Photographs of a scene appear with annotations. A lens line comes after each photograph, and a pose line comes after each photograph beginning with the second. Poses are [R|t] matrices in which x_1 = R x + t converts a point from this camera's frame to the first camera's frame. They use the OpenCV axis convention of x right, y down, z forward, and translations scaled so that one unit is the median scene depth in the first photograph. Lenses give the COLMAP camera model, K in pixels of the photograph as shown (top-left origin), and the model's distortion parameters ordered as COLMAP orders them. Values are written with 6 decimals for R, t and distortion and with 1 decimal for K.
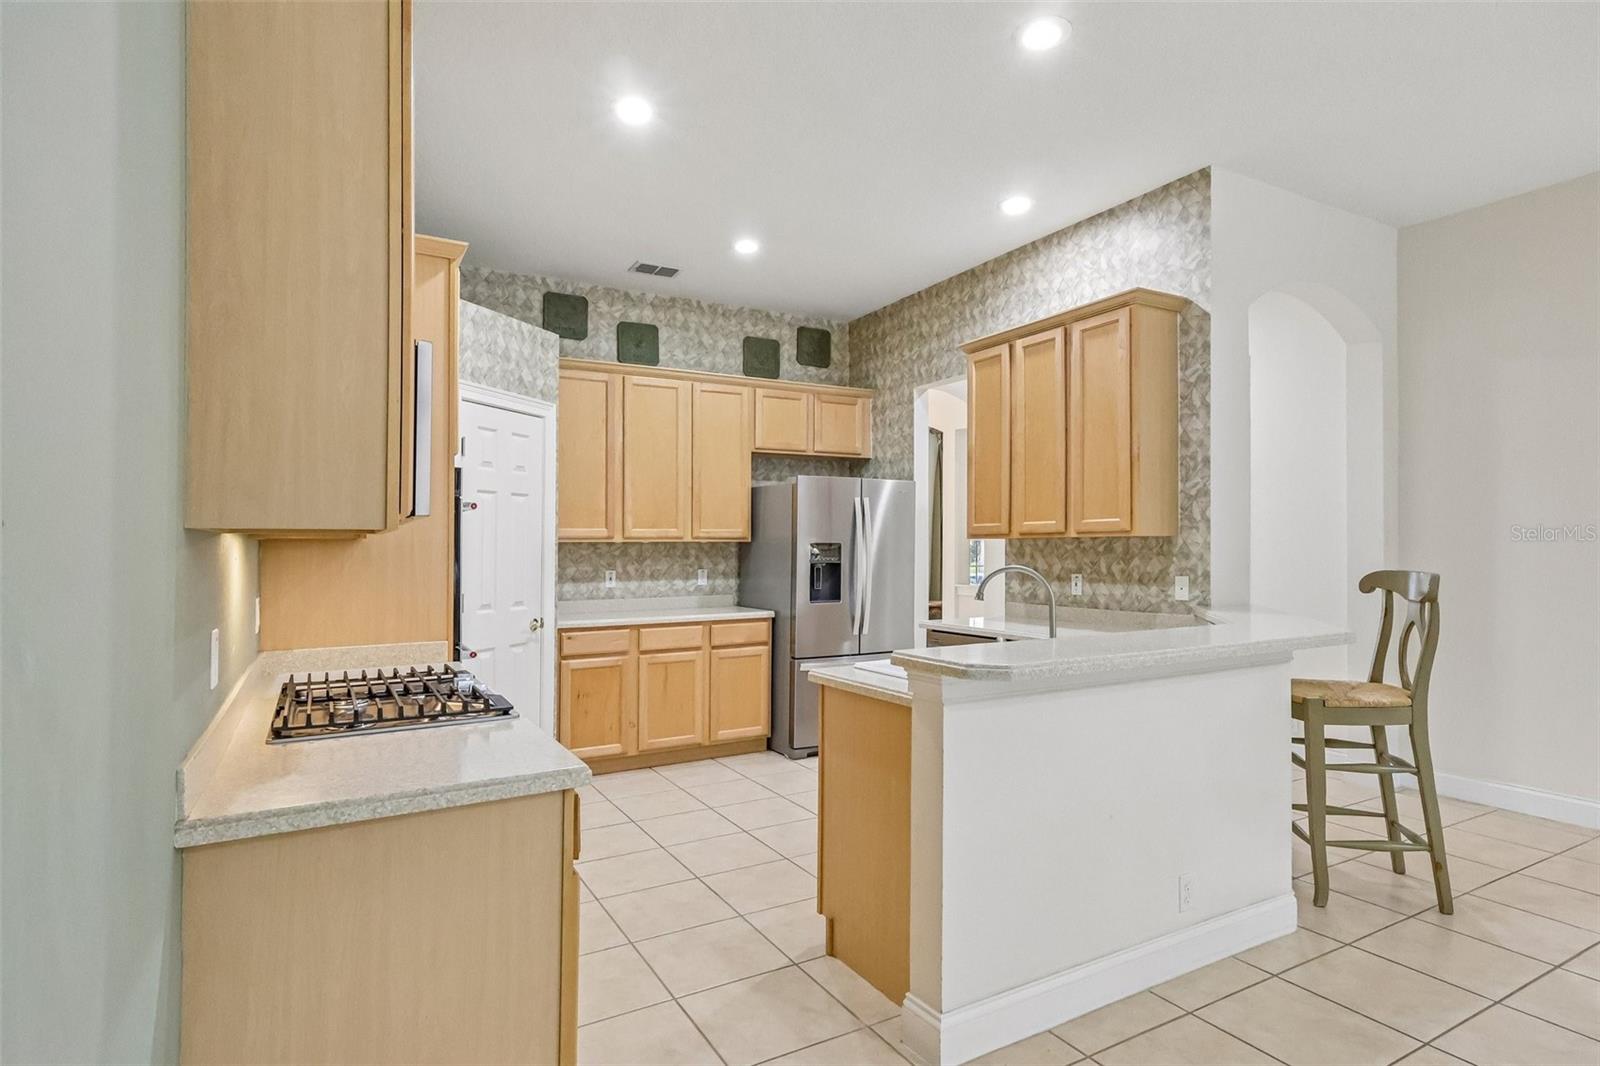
lens RADIAL K [[834.1, 0, 809.5], [0, 834.1, 549.5], [0, 0, 1]] dist [-0.004804, 0.001149]
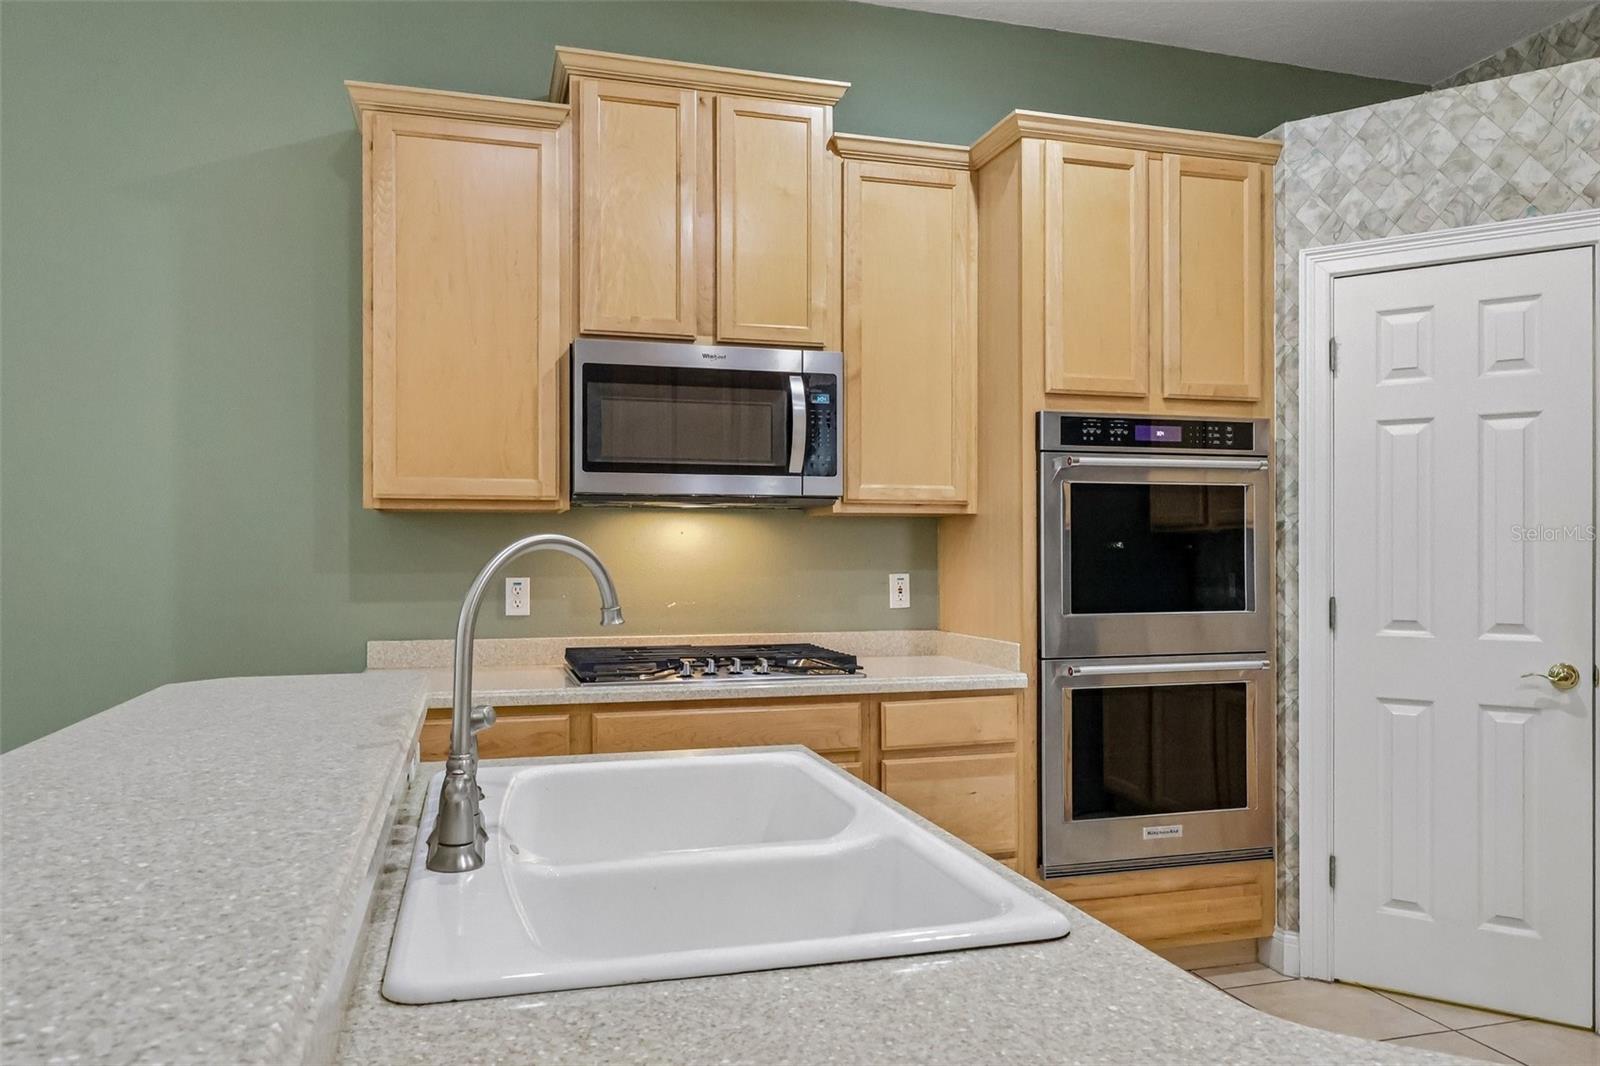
lens RADIAL K [[1107.4, 0, 795.2], [0, 1107.4, 545.4], [0, 0, 1]] dist [0.003156, -0.000333]
pose [[-0.243764, -0.000906, -0.969834, 0.343738], [-0.000963, 0.999999, -0.000692, 0.011749], [0.969834, 0.000765, -0.243765, 0.609311]]
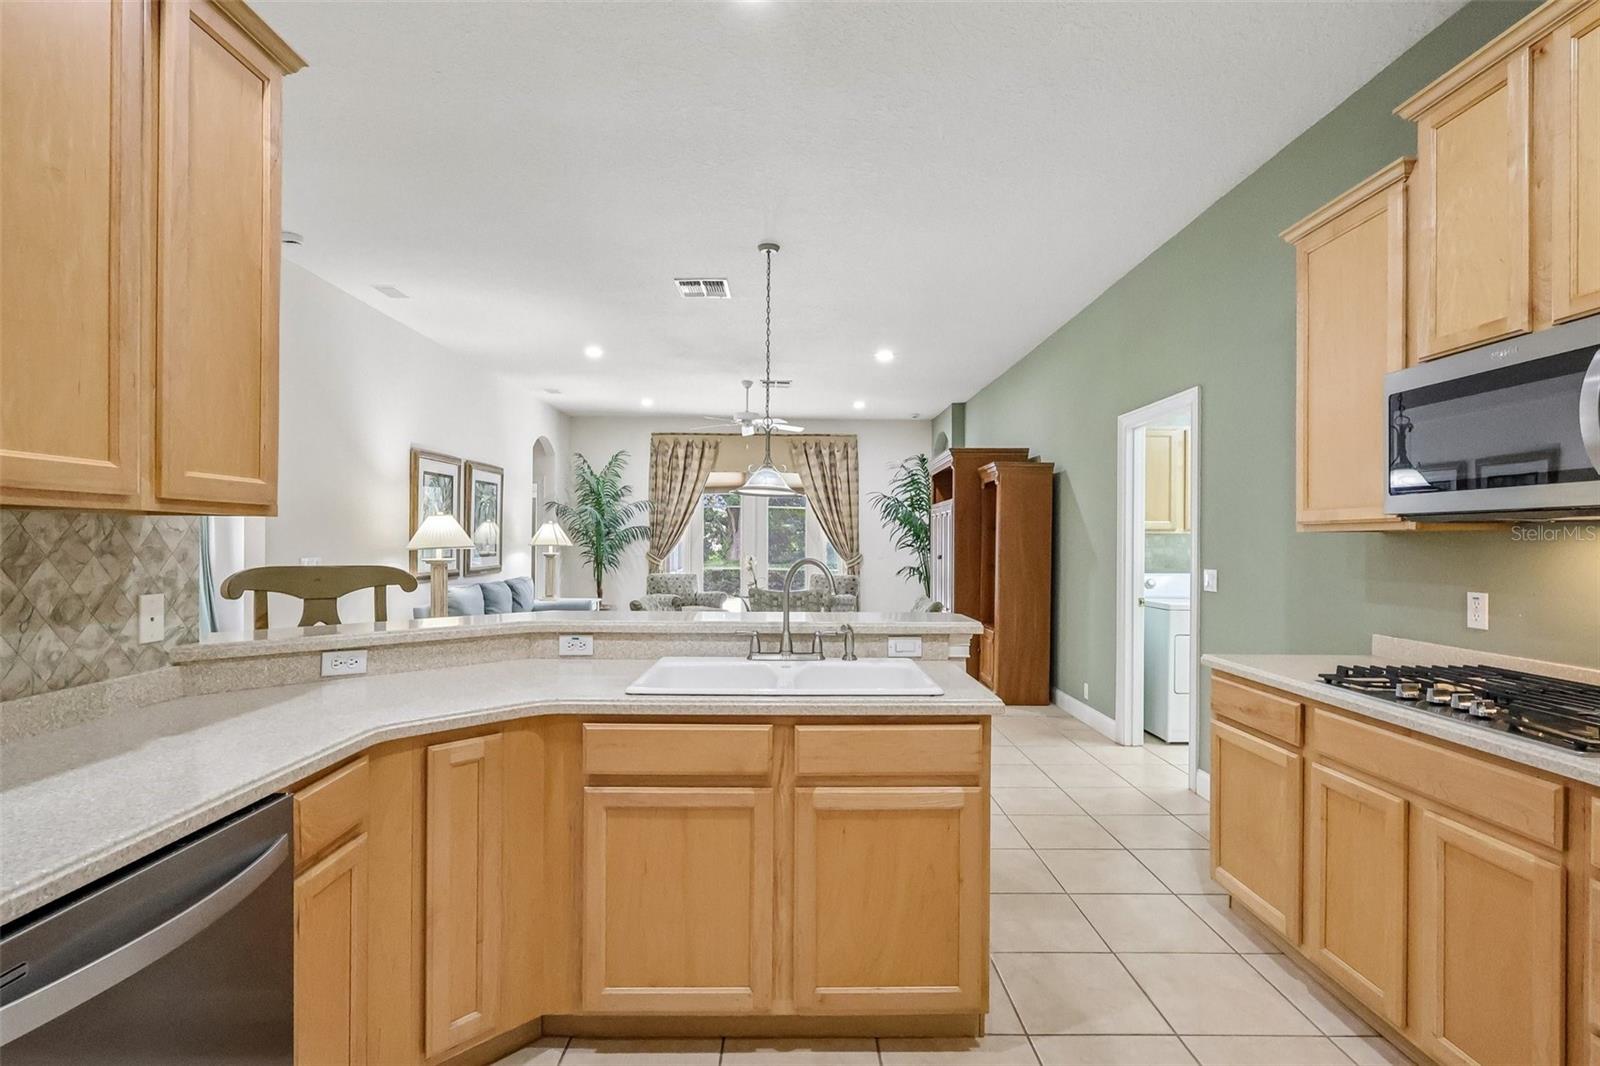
lens RADIAL K [[757.0, 0, 792.1], [0, 757.0, 537.4], [0, 0, 1]] dist [-0.005551, 0.000838]
pose [[-0.868477, 0.002355, 0.495724, -0.087599], [-0.000094, 0.999988, -0.004916, -0.000414], [-0.495729, -0.004316, -0.868466, 0.887616]]
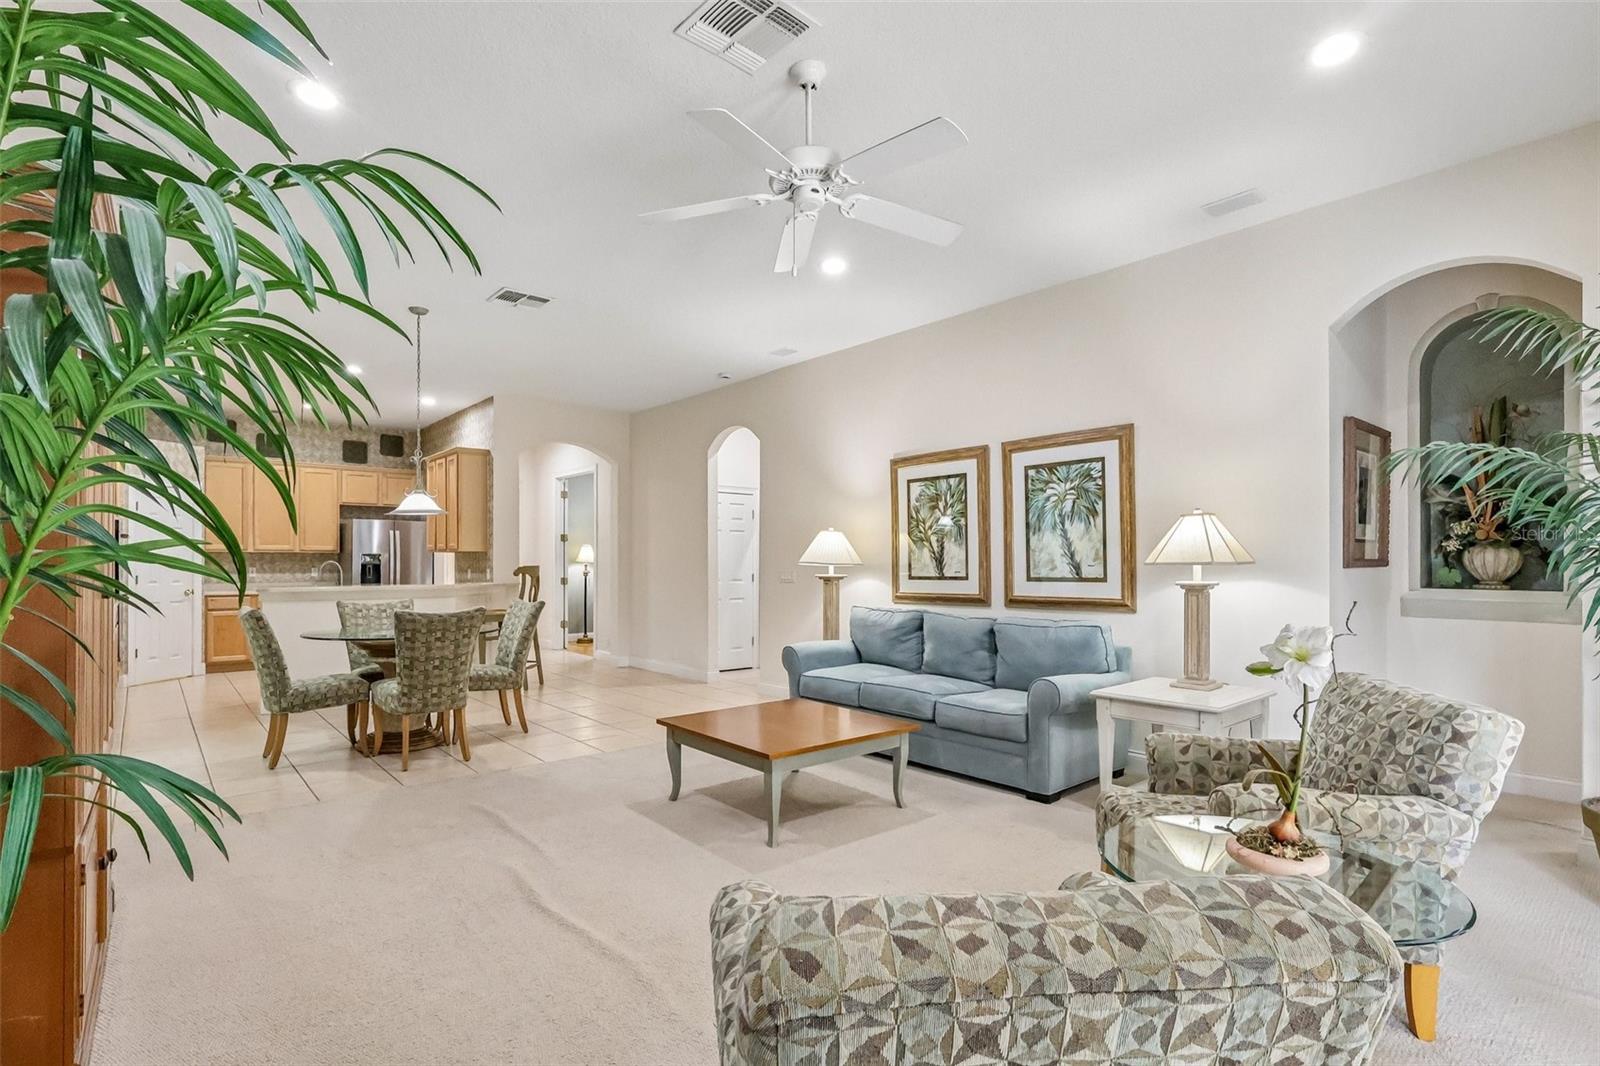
lens RADIAL K [[757.0, 0, 794.5], [0, 757.0, 563.3], [0, 0, 1]] dist [-0.005551, 0.000838]
pose [[0.981875, 0.007463, 0.189380, 0.650695], [-0.007062, 0.999971, -0.002795, 0.012378], [-0.189396, 0.001407, 0.981900, -0.908129]]
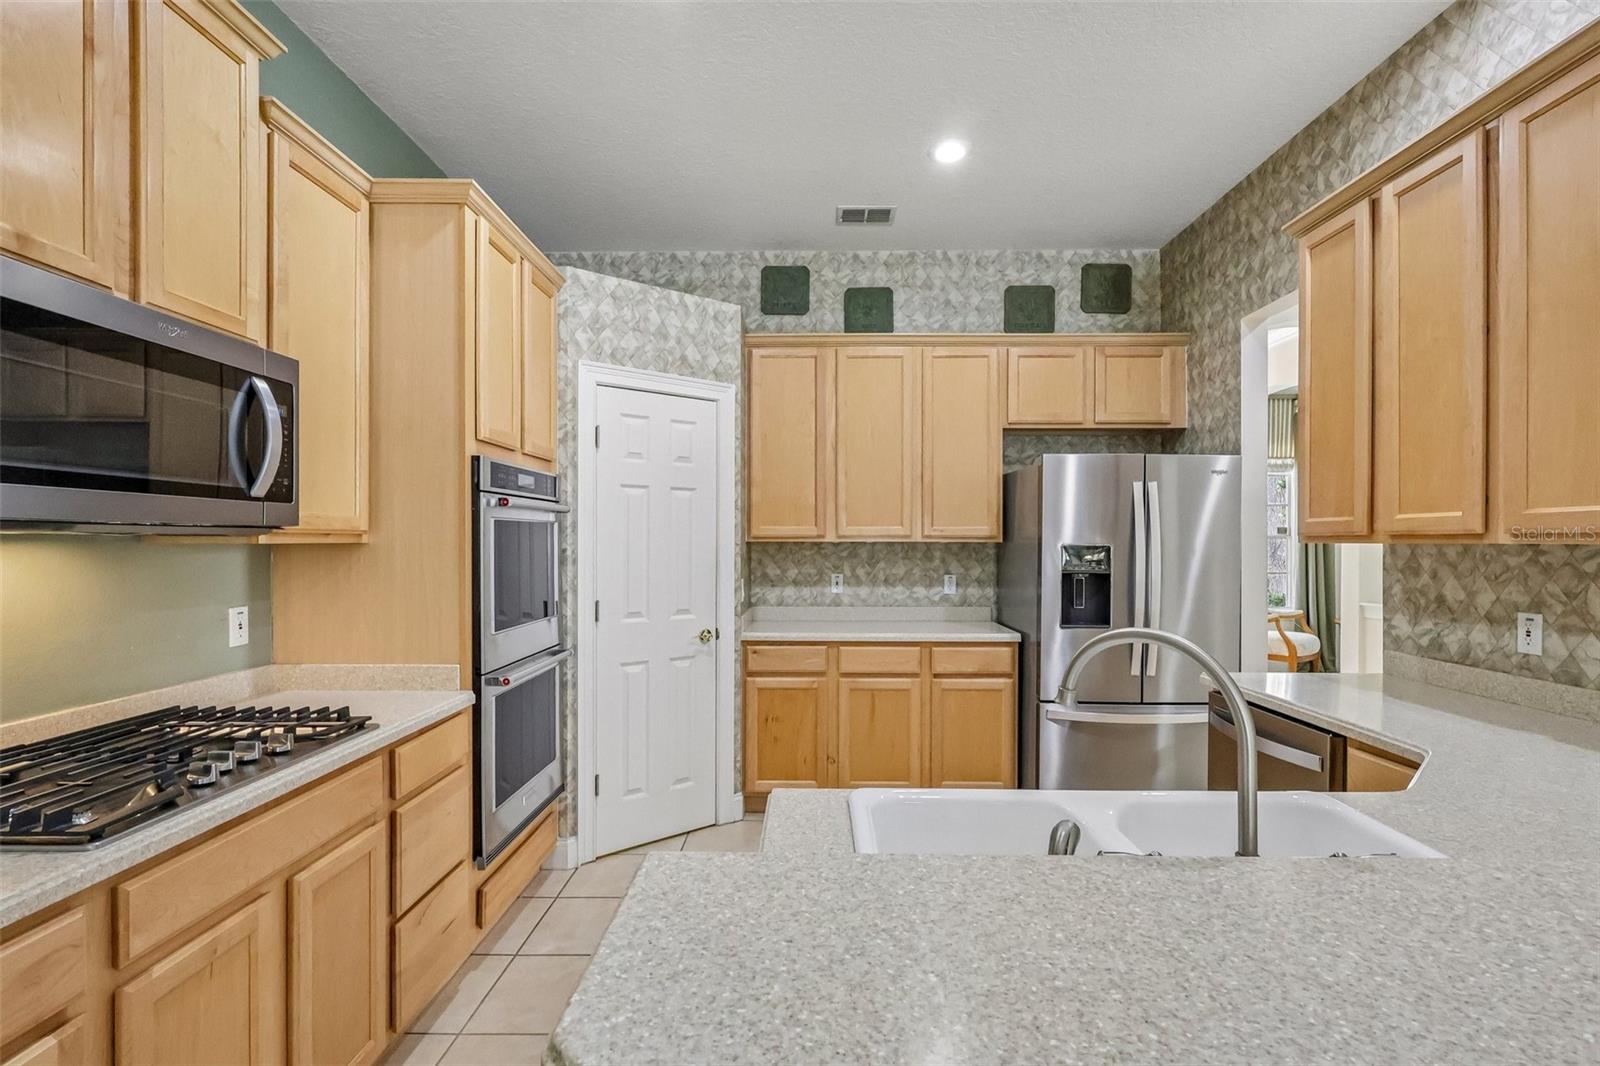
lens RADIAL K [[757.0, 0, 805.5], [0, 757.0, 537.2], [0, 0, 1]] dist [-0.005551, 0.000838]
pose [[0.860966, 0.005472, -0.508634, 0.143381], [-0.008561, 0.999956, -0.003734, -0.010521], [0.508591, 0.007569, 0.860975, 0.308869]]
